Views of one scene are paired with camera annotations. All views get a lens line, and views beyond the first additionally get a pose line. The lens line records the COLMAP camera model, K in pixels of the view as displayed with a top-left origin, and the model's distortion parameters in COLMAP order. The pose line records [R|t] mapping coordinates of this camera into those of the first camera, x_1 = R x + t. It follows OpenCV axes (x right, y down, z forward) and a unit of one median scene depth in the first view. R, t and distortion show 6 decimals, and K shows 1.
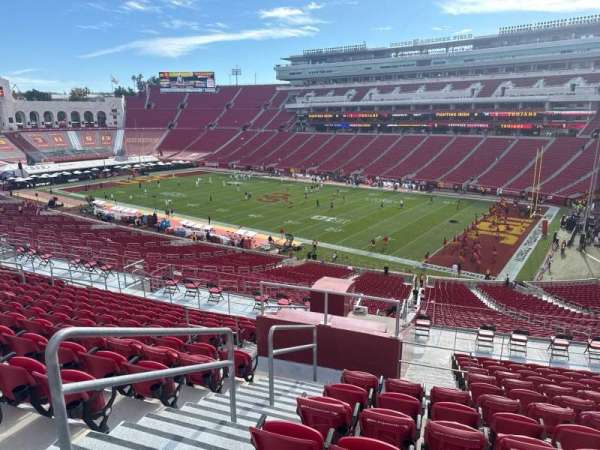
lens RADIAL K [[426.0, 0, 300.0], [0, 426.0, 225.0], [0, 0, 1]] dist [0.056775, -0.086277]
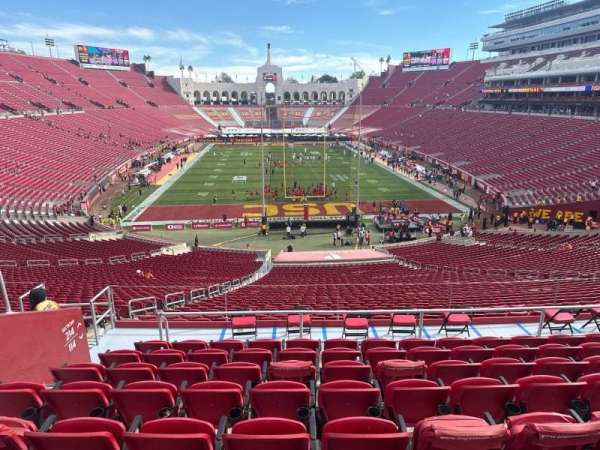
lens RADIAL K [[421.6, 0, 297.7], [0, 421.6, 223.7], [0, 0, 1]] dist [0.060196, -0.088770]
pose [[0.654866, 0.216206, -0.724159, 0.486525], [-0.190488, 0.974489, 0.118685, -0.029470], [0.731345, 0.060221, 0.679344, 0.173905]]
